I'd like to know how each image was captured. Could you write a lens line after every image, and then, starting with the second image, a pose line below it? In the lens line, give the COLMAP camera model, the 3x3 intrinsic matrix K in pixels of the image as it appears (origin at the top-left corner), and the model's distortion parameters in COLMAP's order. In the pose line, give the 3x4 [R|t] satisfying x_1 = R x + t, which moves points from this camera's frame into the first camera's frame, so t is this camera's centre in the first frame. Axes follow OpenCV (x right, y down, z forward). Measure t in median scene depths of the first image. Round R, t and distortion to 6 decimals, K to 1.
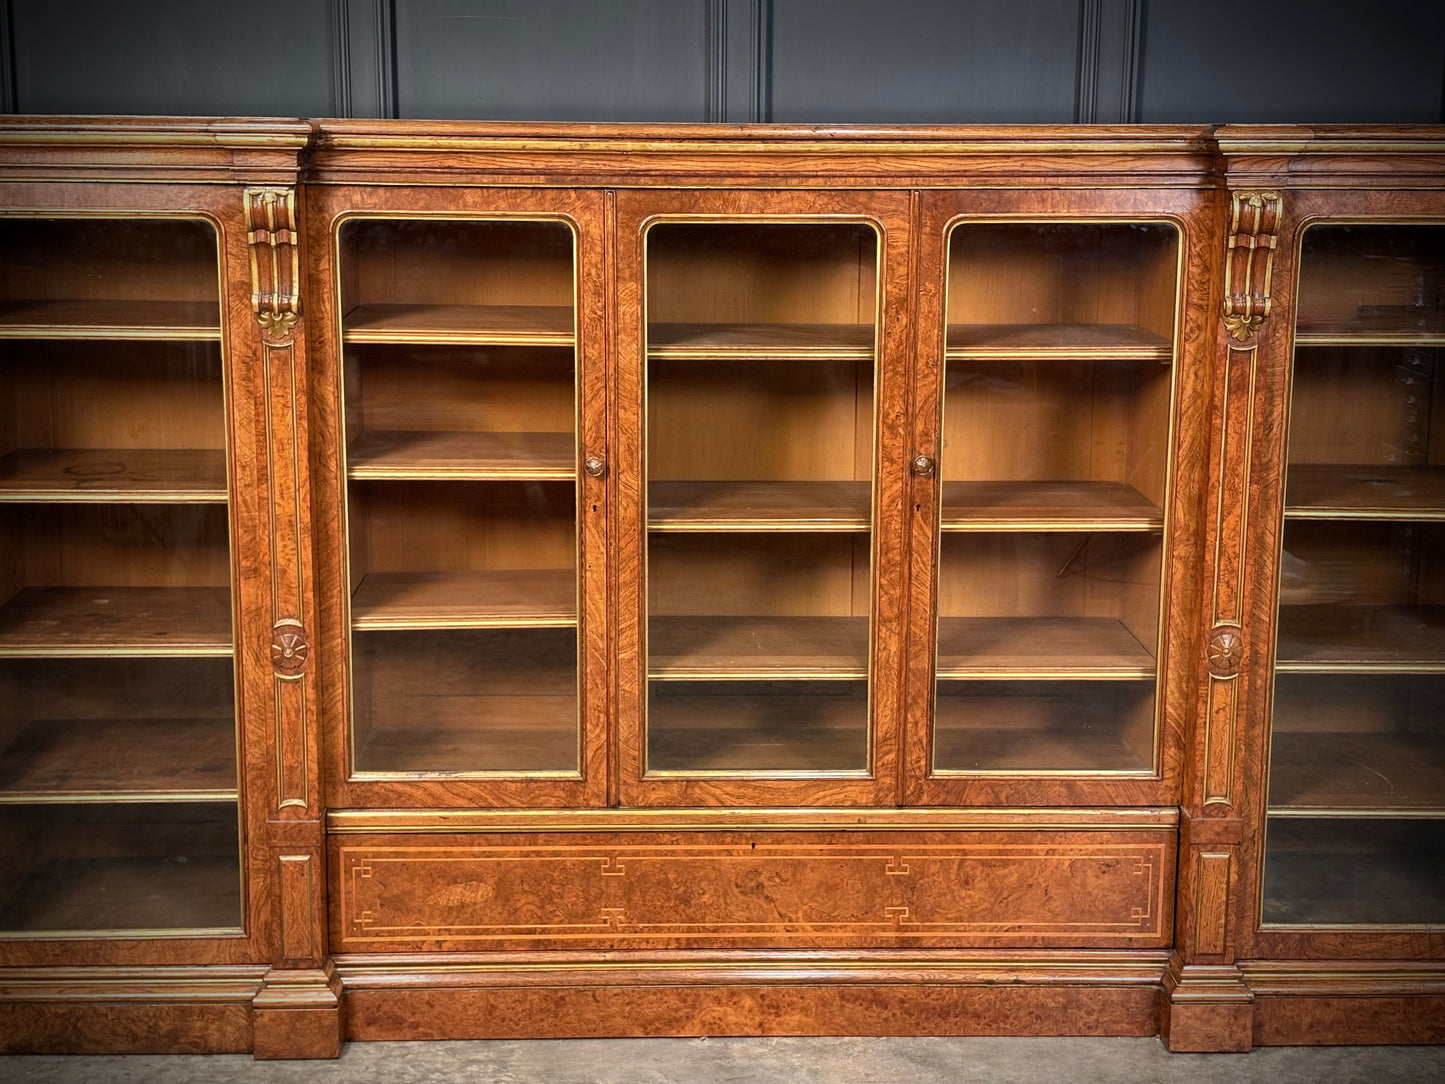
lens RADIAL K [[2167.1, 0, 728.3], [0, 2167.1, 548.9], [0, 0, 1]] dist [0.199750, -0.705287]
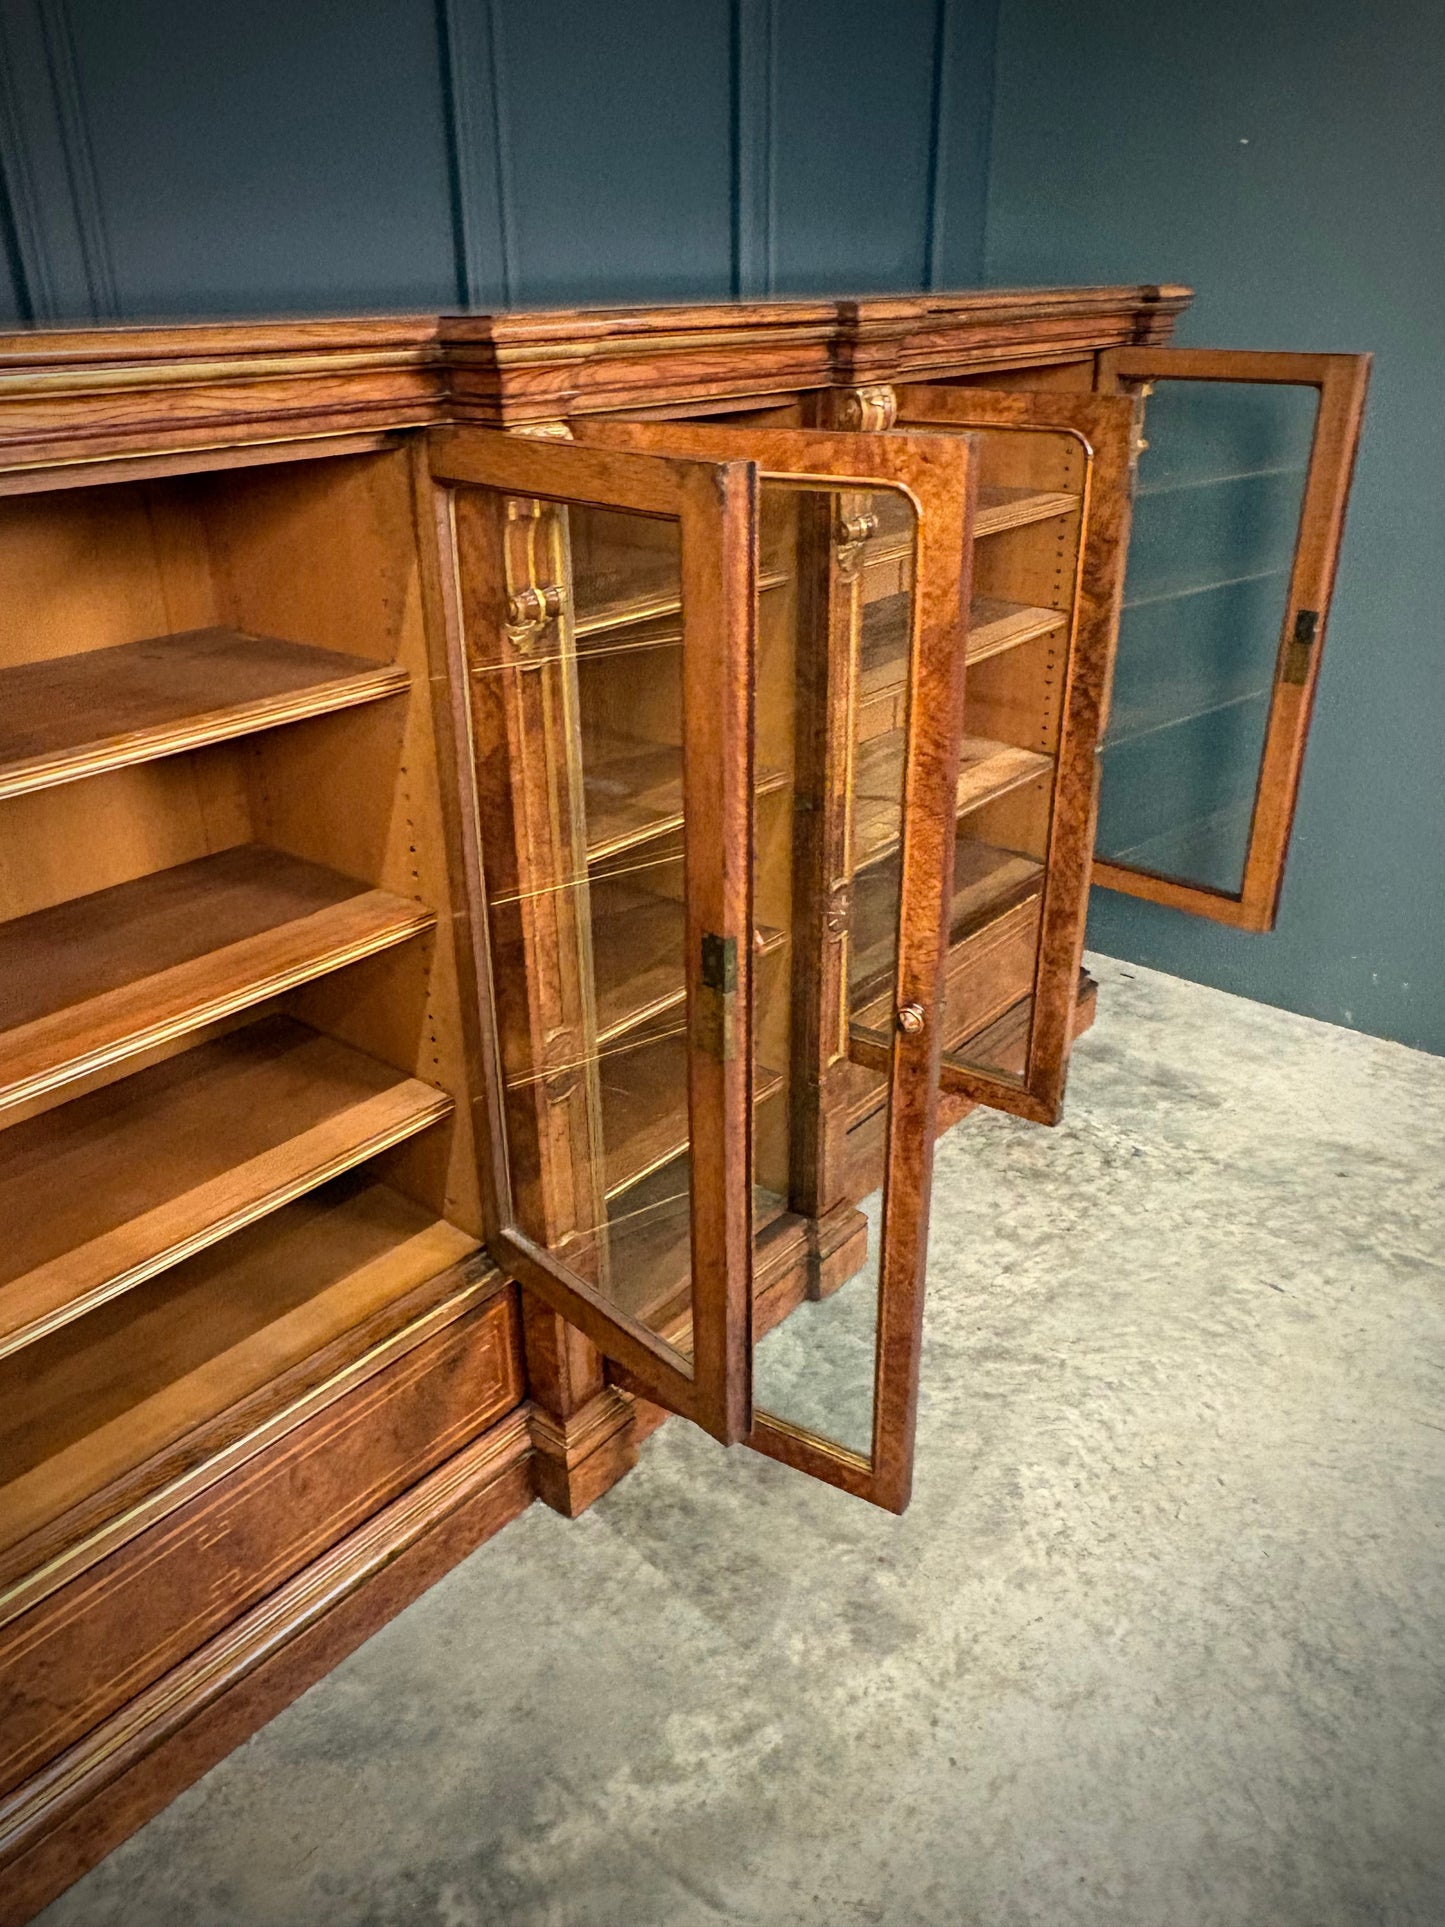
lens RADIAL K [[1445.7, 0, 715.4], [0, 1445.7, 970.9], [0, 0, 1]] dist [0.004362, 0.003276]
pose [[0.662200, -0.340801, 0.667342, -0.058745], [0.170300, 0.935732, 0.308875, -0.127293], [-0.729718, -0.090889, 0.677680, 0.620092]]
